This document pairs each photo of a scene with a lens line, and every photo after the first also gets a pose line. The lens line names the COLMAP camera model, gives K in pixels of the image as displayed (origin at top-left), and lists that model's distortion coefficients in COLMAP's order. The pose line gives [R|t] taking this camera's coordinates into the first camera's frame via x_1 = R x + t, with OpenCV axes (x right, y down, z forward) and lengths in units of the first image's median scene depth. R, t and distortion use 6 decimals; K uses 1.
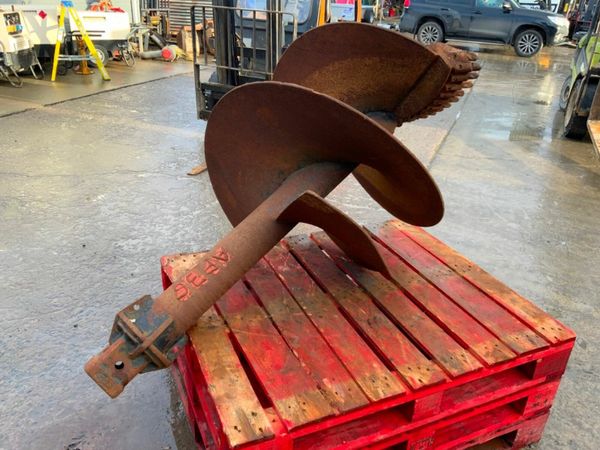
lens RADIAL K [[498.1, 0, 300.1], [0, 498.1, 222.9], [0, 0, 1]] dist [0.036178, -0.075409]
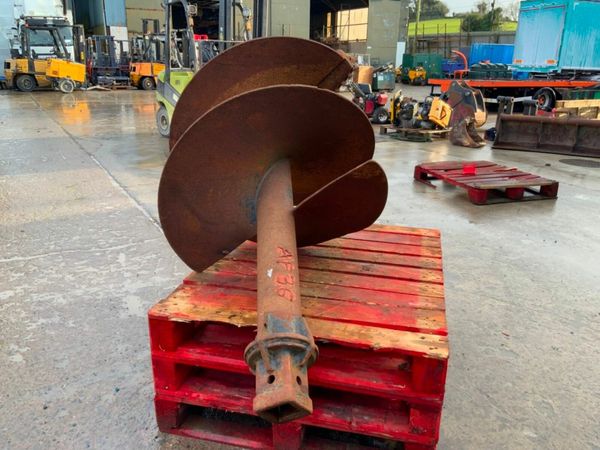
lens RADIAL K [[498.1, 0, 301.8], [0, 498.1, 221.3], [0, 0, 1]] dist [0.036178, -0.075409]
pose [[0.602497, -0.275109, 0.749207, -0.851126], [0.345440, 0.936121, 0.065948, -0.049991], [-0.719491, 0.219073, 0.659044, 0.269460]]
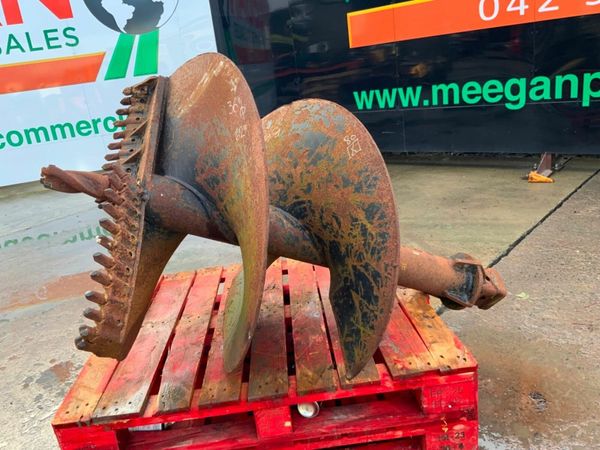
lens RADIAL K [[498.1, 0, 300.1], [0, 498.1, 225.8], [0, 0, 1]] dist [0.036178, -0.075409]
pose [[-0.938700, -0.038594, 0.342567, -0.328074], [0.213173, 0.715964, 0.664796, -0.691878], [-0.270922, 0.697070, -0.663848, 1.671922]]
